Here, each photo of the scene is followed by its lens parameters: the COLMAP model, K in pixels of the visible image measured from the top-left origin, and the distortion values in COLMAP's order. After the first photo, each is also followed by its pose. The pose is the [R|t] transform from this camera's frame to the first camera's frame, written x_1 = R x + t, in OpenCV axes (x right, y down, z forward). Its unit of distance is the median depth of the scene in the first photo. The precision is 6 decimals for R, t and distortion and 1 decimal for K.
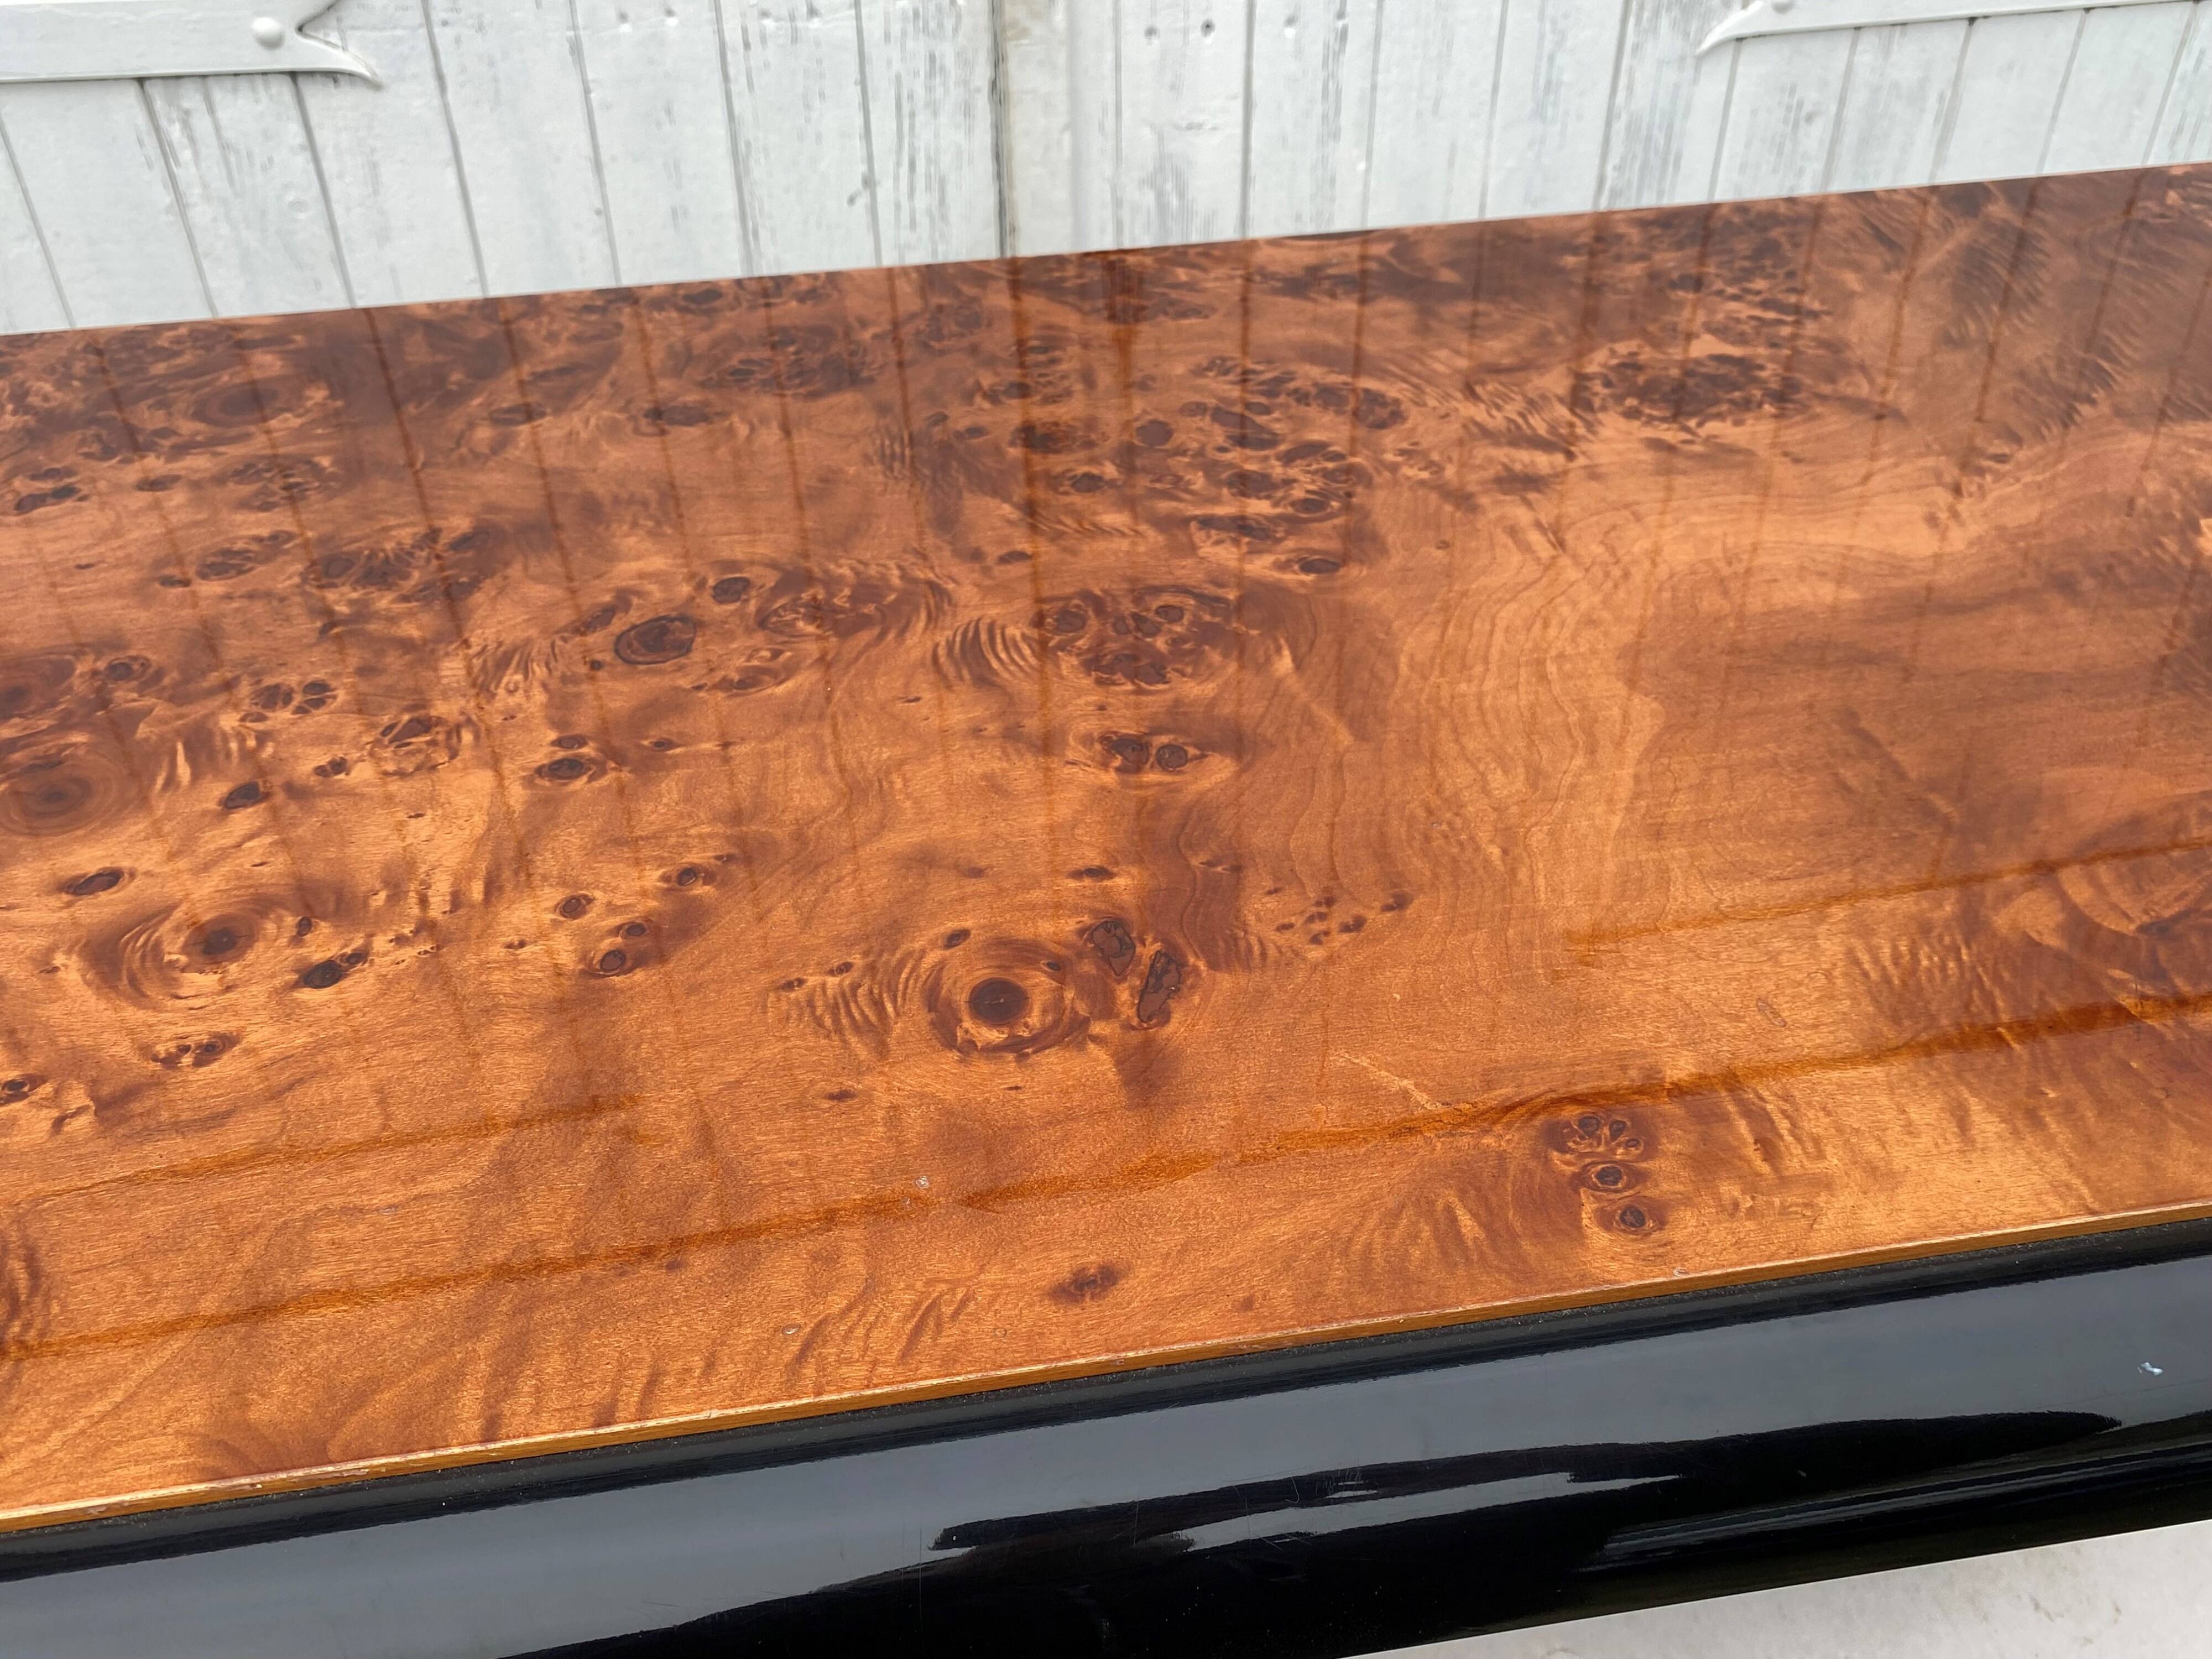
lens RADIAL K [[1879.0, 0, 1098.7], [0, 1879.0, 824.6], [0, 0, 1]] dist [0.009410, -0.022331]
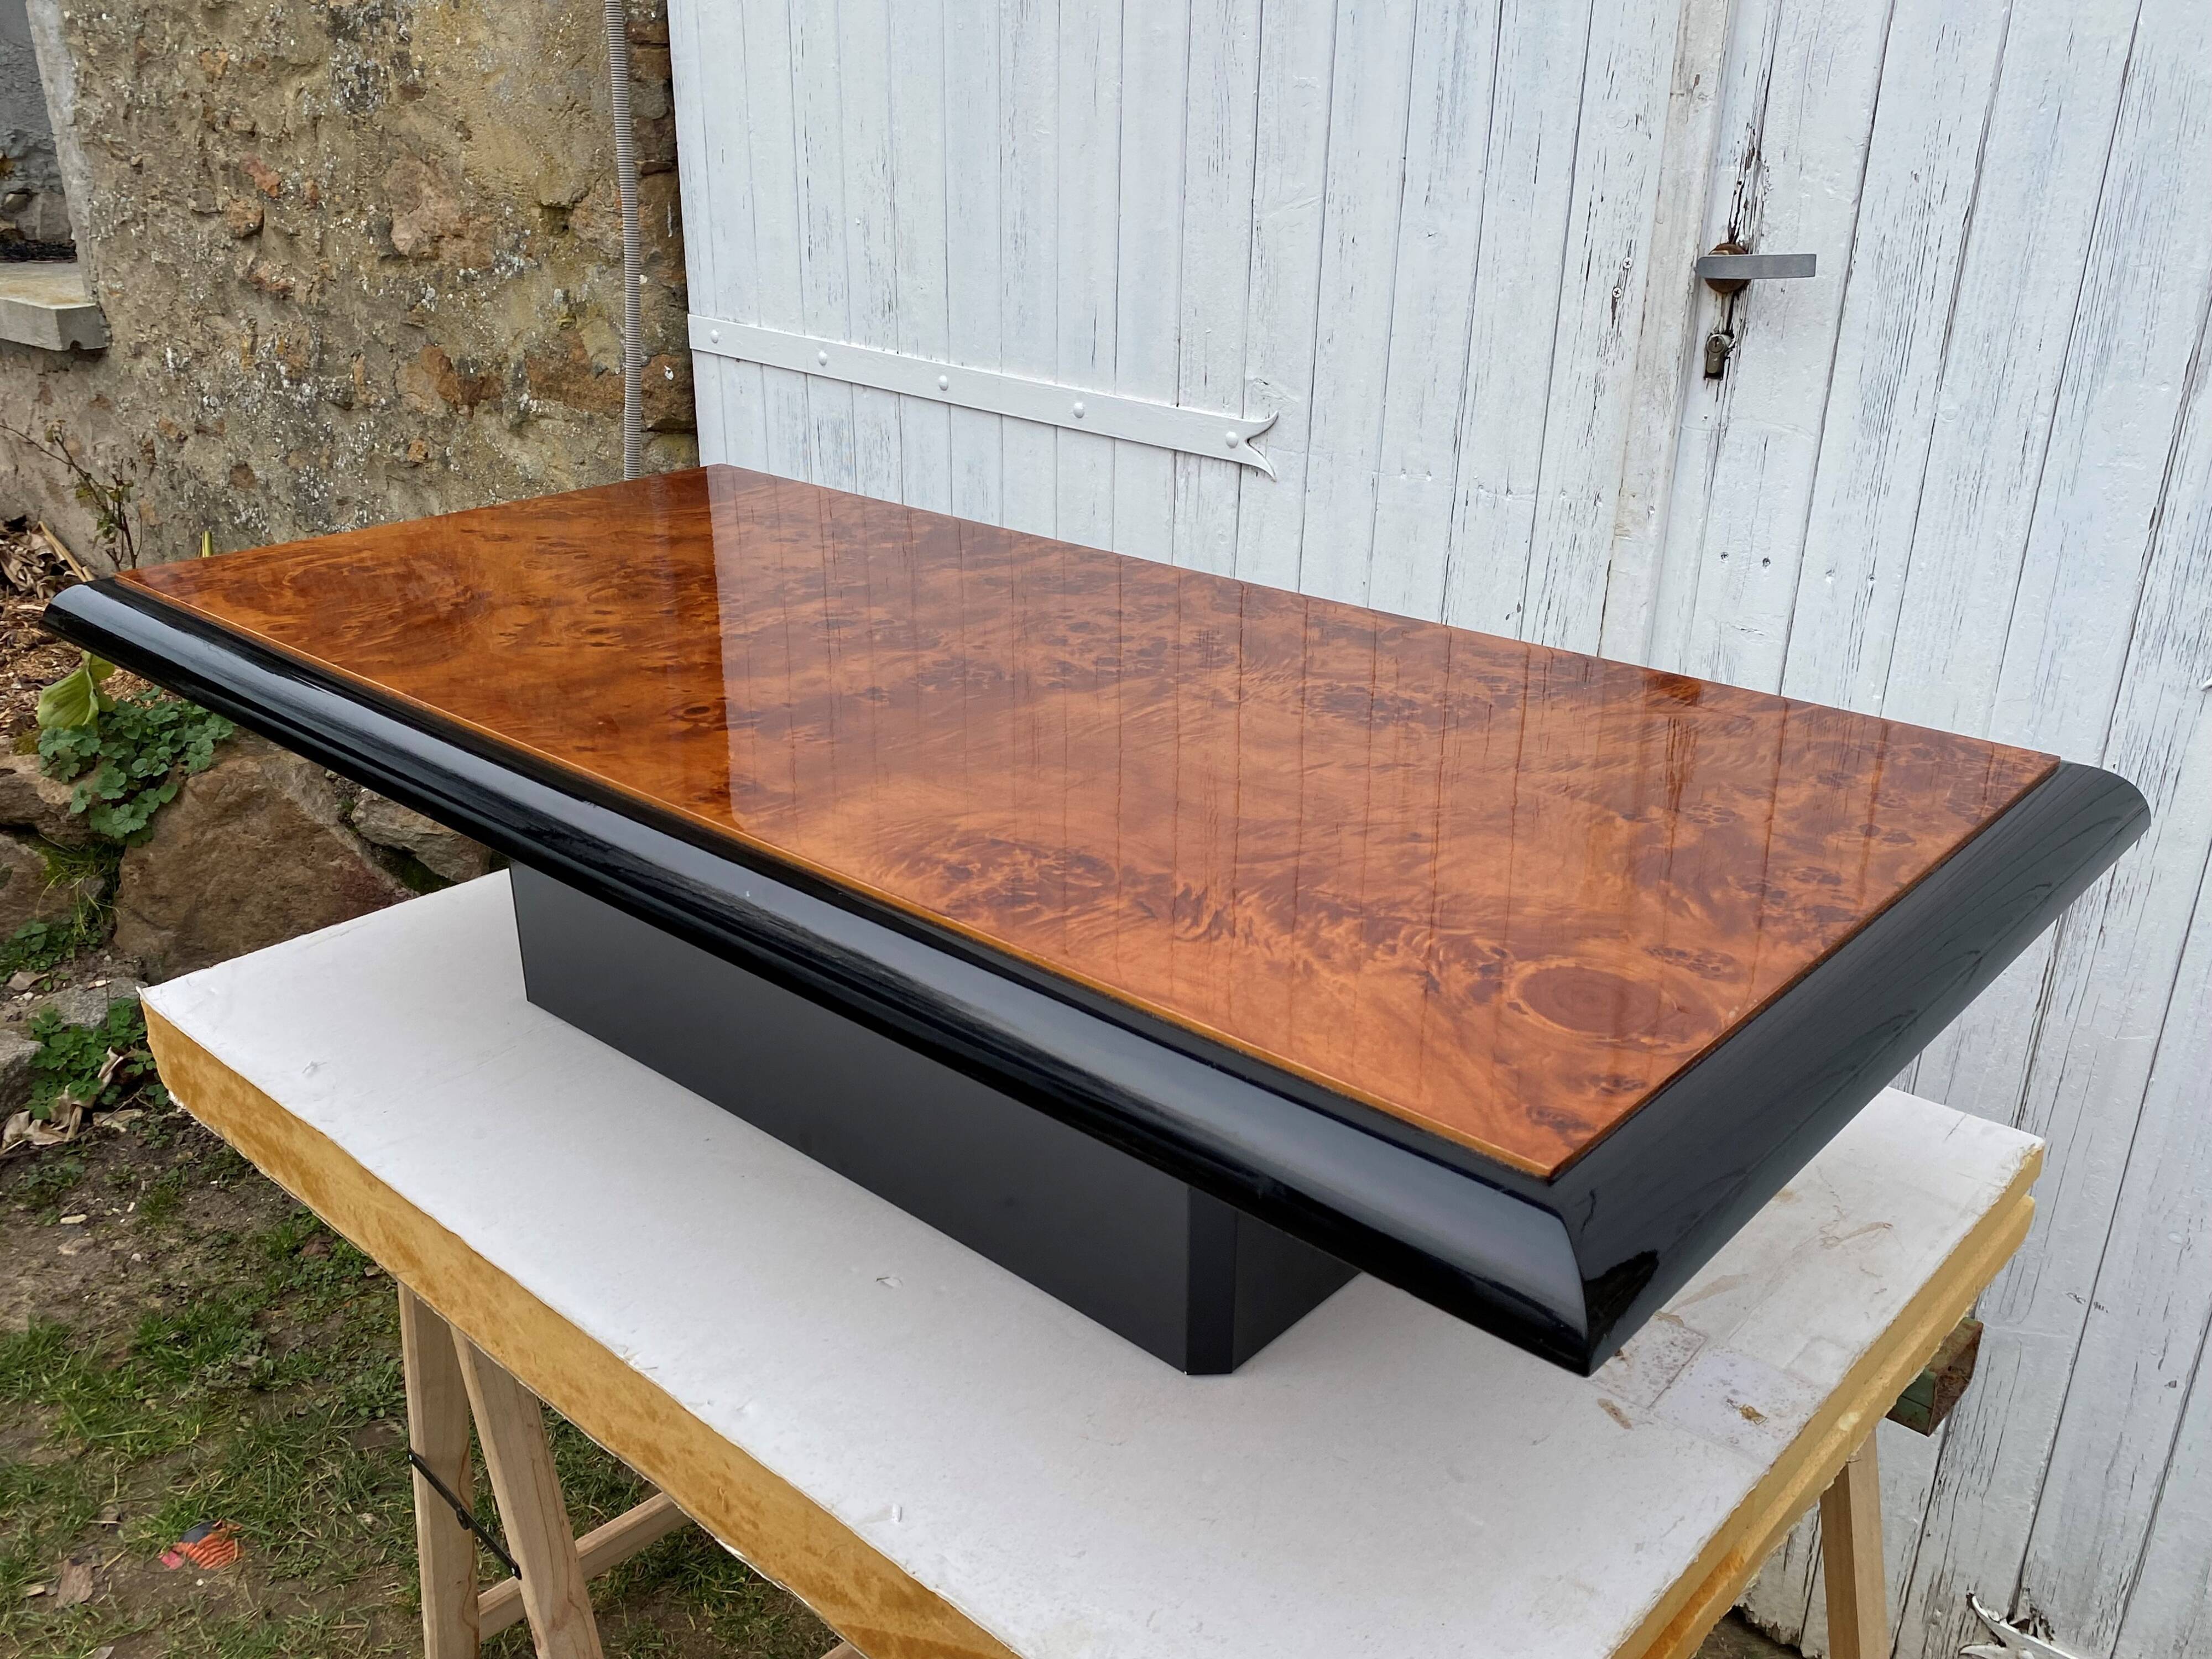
lens RADIAL K [[1847.8, 0, 1099.6], [0, 1847.8, 847.1], [0, 0, 1]] dist [0.018079, -0.010477]
pose [[0.630884, 0.324326, -0.704839, 1.449717], [-0.487512, 0.872417, -0.034925, 0.052489], [0.603587, 0.365651, 0.708507, -0.267251]]
